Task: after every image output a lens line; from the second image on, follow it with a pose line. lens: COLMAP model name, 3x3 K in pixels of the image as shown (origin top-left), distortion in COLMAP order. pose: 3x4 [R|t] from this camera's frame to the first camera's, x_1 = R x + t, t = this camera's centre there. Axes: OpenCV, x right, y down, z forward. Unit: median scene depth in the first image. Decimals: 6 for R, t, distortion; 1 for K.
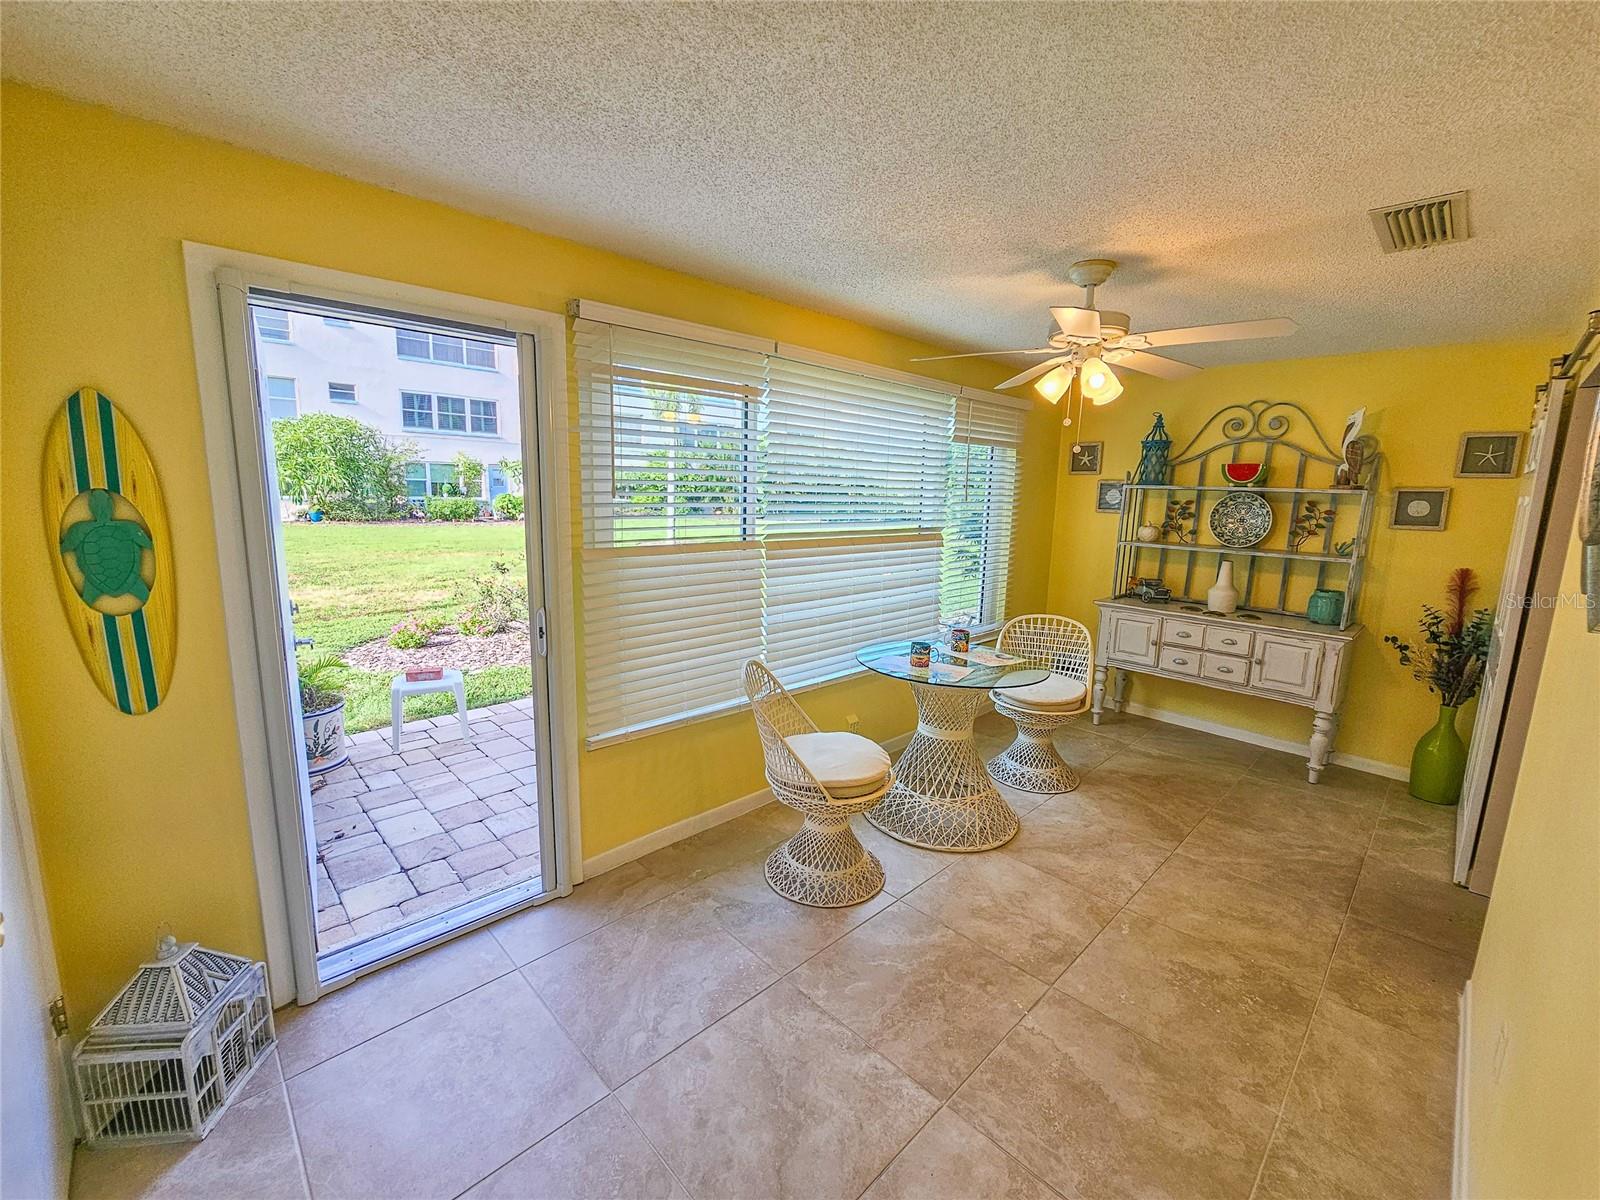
lens RADIAL K [[664.8, 0, 801.0], [0, 664.8, 601.5], [0, 0, 1]] dist [-0.002630, 0.001717]
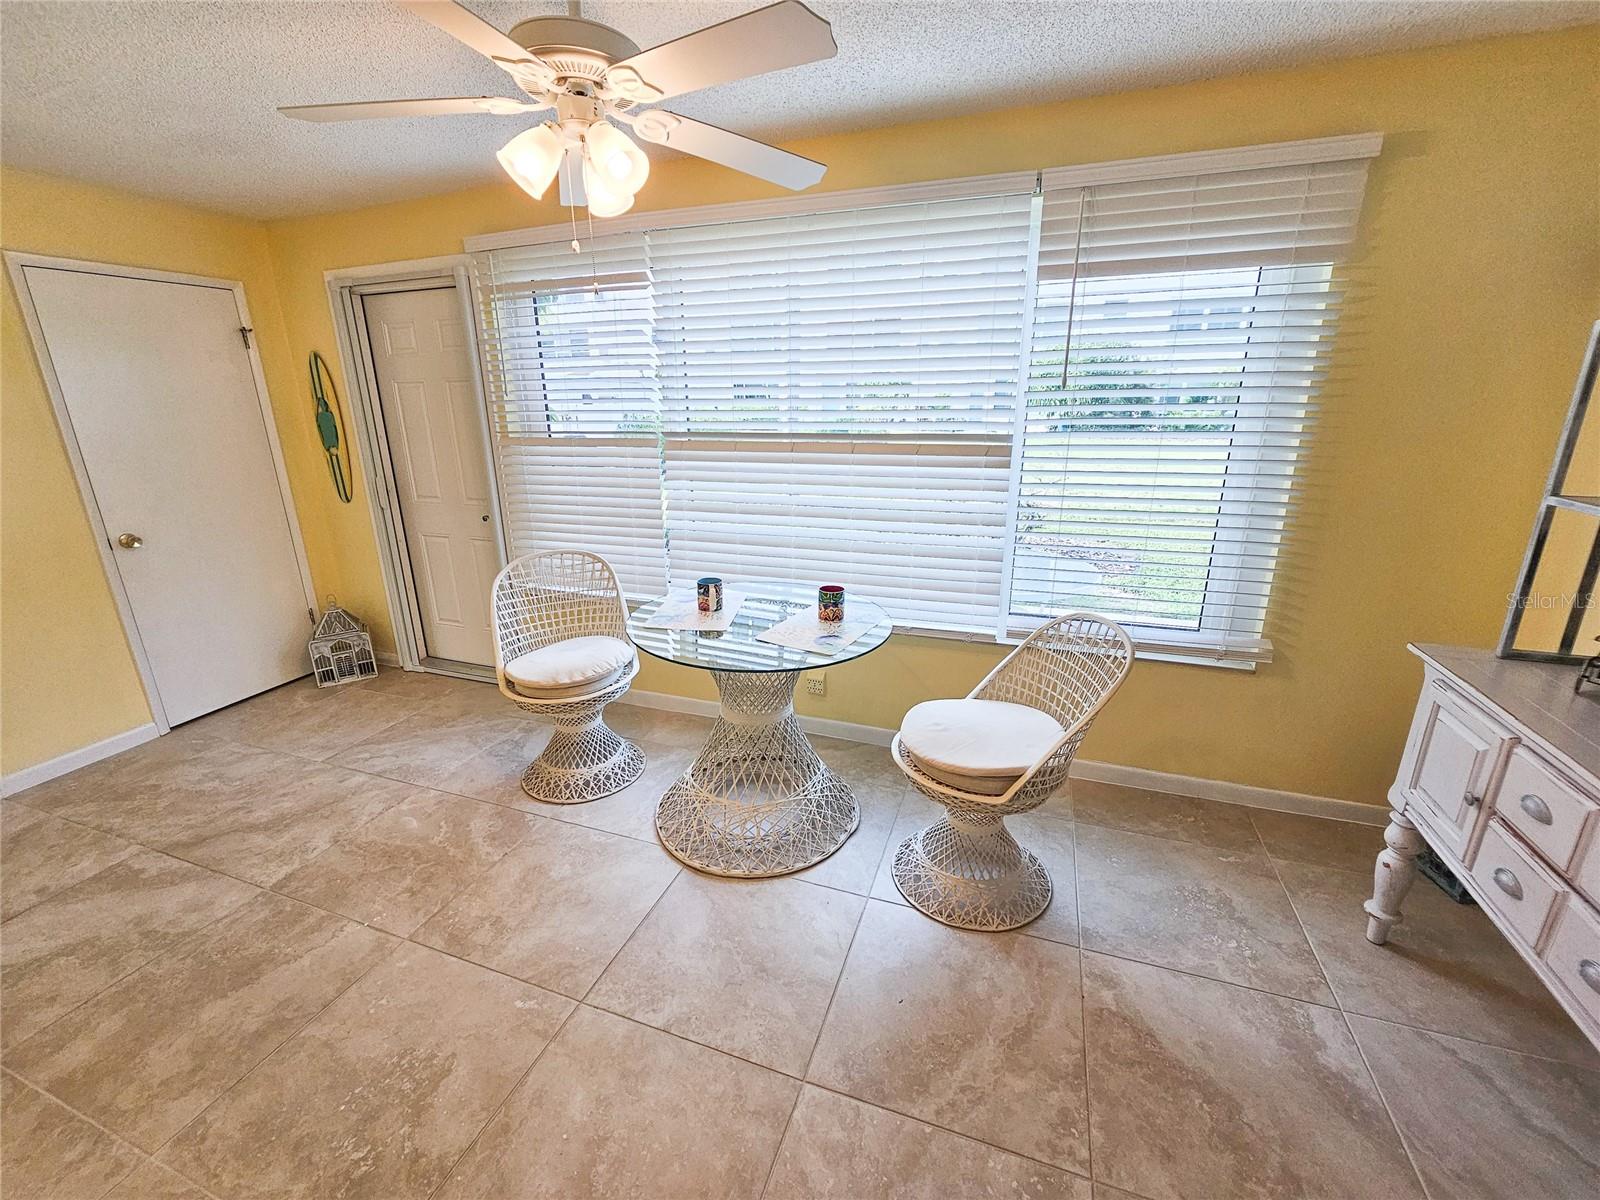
lens RADIAL K [[664.8, 0, 798.4], [0, 664.8, 600.2], [0, 0, 1]] dist [-0.002630, 0.001717]
pose [[0.426463, 0.233053, -0.873966, 1.152647], [-0.127191, 0.972087, 0.197154, -0.102129], [0.895518, 0.027082, 0.444201, 0.954836]]
